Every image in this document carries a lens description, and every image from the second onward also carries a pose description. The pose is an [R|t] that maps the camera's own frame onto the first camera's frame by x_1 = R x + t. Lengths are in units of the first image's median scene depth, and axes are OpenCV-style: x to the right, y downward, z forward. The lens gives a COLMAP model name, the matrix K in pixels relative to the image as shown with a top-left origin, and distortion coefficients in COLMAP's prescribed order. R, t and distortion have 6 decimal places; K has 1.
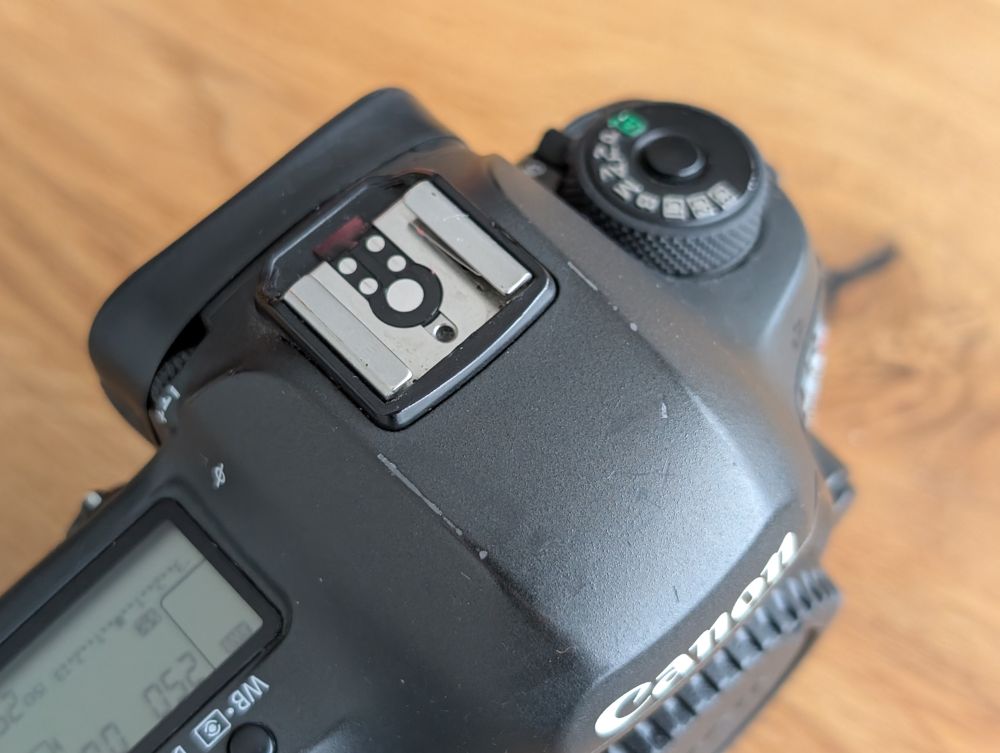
lens RADIAL K [[1497.8, 0, 500.0], [0, 1497.8, 376.5], [0, 0, 1]] dist [-0.033490, -0.157701]
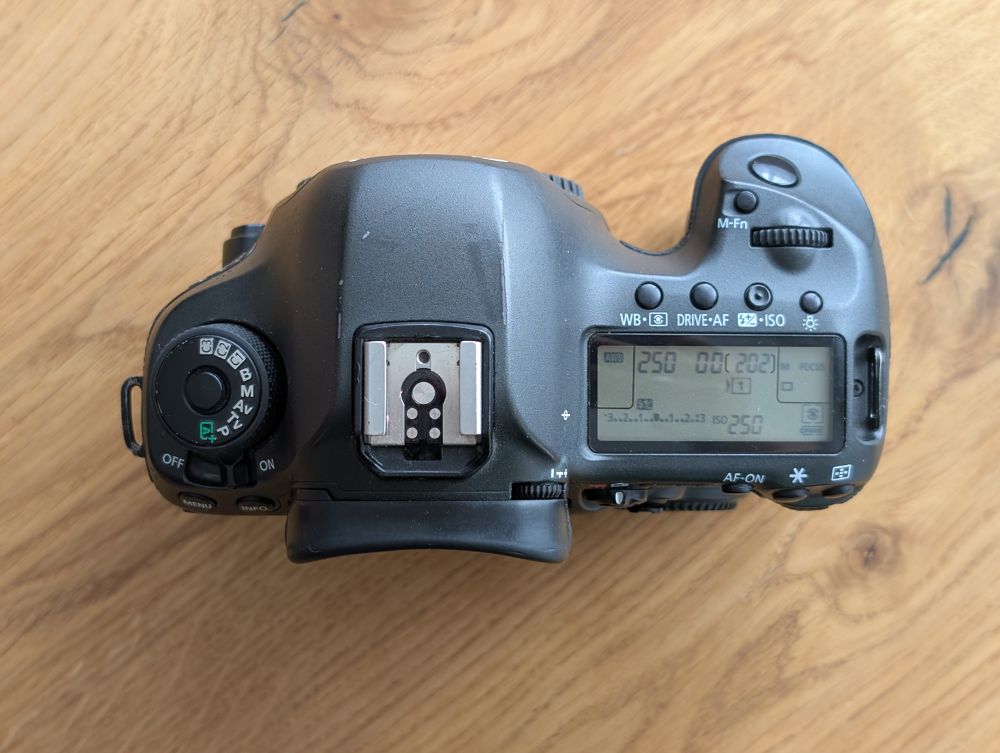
lens RADIAL K [[1497.8, 0, 500.0], [0, 1497.8, 376.5], [0, 0, 1]] dist [-0.033490, -0.157701]
pose [[-0.726883, -0.685389, 0.043394, -0.174260], [0.631934, -0.642776, 0.433011, -0.669878], [-0.268889, 0.342170, 0.900344, -0.503636]]
